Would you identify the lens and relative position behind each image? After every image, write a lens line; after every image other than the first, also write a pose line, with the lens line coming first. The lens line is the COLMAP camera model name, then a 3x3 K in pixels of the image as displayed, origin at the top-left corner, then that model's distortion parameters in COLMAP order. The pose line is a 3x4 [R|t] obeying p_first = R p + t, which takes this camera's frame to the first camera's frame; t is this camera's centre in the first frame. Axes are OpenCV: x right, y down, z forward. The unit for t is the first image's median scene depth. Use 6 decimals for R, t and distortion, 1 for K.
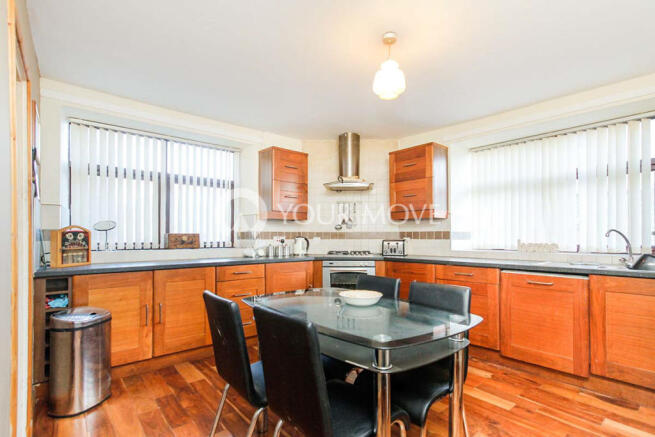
lens RADIAL K [[308.7, 0, 315.6], [0, 308.7, 235.1], [0, 0, 1]] dist [0.000670, 0.000276]
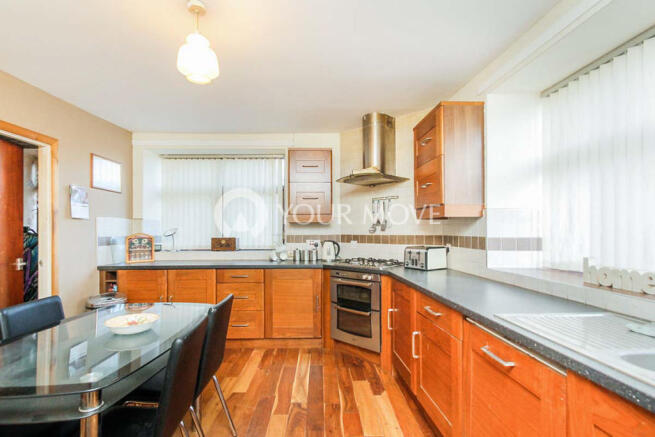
lens RADIAL K [[308.7, 0, 315.6], [0, 308.7, 235.1], [0, 0, 1]] dist [0.000670, 0.000276]
pose [[0.786664, 0.003007, -0.617375, 0.540264], [0.010114, 0.999791, 0.017758, -0.030659], [0.617299, -0.020213, 0.786469, 0.292286]]
